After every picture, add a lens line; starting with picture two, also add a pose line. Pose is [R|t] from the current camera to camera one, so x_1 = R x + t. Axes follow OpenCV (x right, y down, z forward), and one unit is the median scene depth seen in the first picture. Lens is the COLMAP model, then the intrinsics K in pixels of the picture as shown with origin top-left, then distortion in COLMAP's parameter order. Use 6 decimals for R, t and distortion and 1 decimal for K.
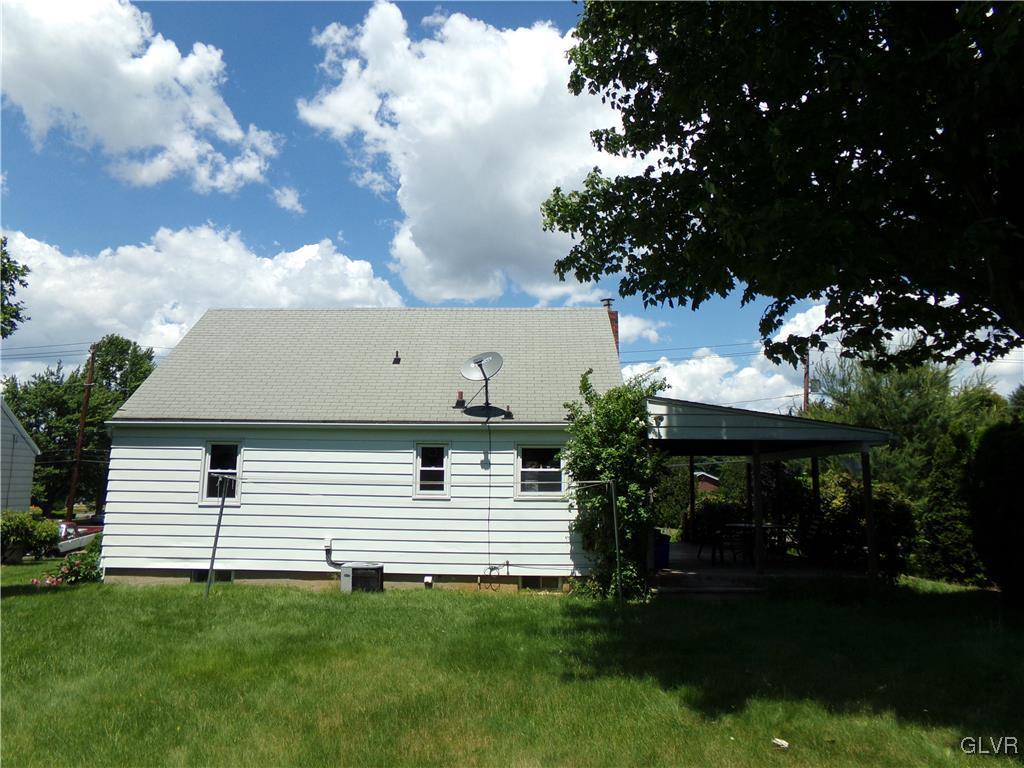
lens RADIAL K [[705.5, 0, 494.5], [0, 705.5, 404.8], [0, 0, 1]] dist [-0.039399, 0.058217]
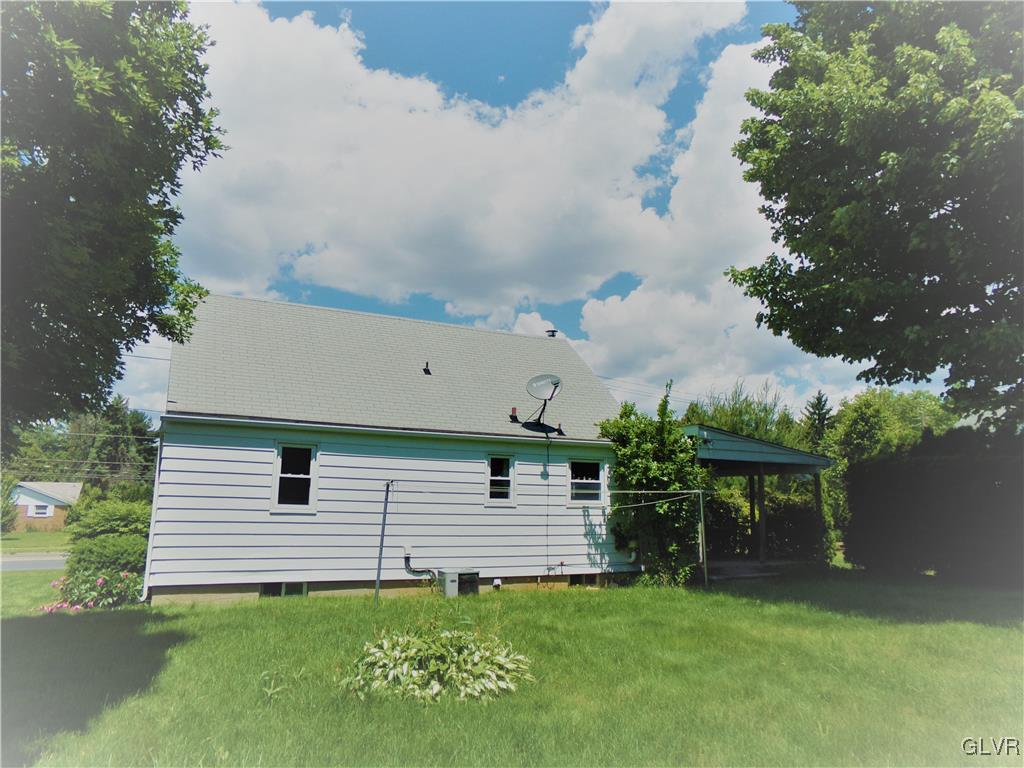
lens RADIAL K [[705.5, 0, 517.6], [0, 705.5, 396.6], [0, 0, 1]] dist [-0.039399, 0.058217]
pose [[0.874497, 0.076866, 0.478901, -0.592095], [-0.064940, 0.997028, -0.041444, 0.009525], [-0.480664, 0.005142, 0.876890, 0.044478]]
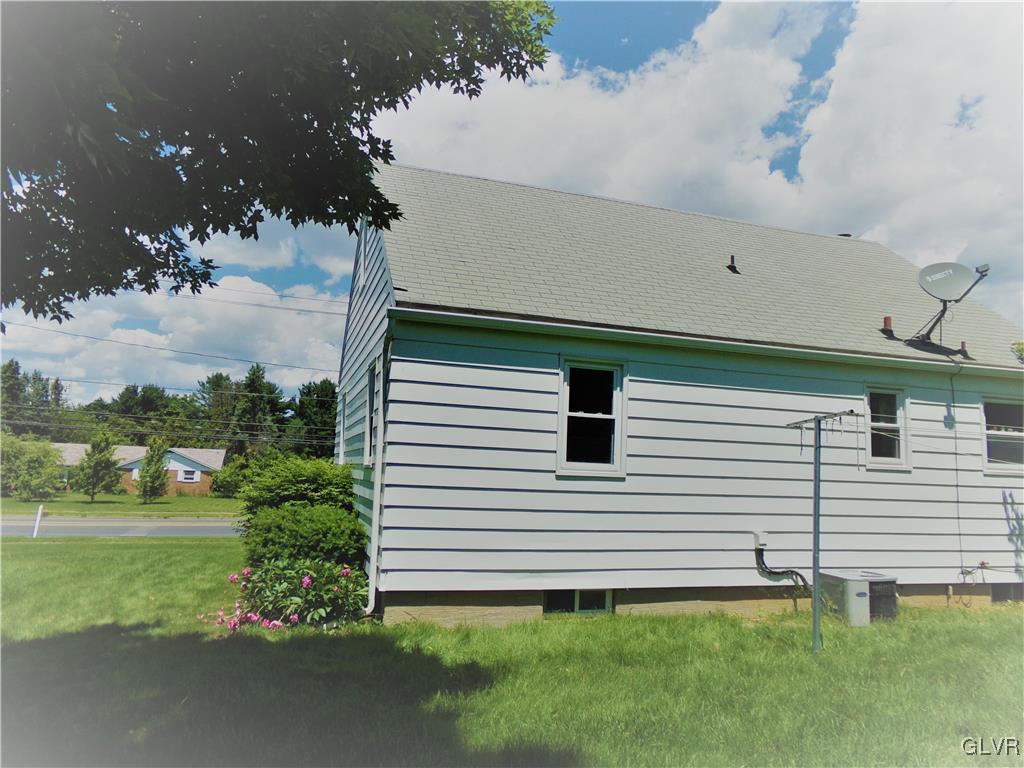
lens RADIAL K [[705.5, 0, 515.6], [0, 705.5, 387.9], [0, 0, 1]] dist [-0.039399, 0.058217]
pose [[0.944567, 0.058063, 0.323143, -0.639331], [-0.058691, 0.998246, -0.007810, 0.081367], [-0.323030, -0.011588, 0.946318, 0.486265]]
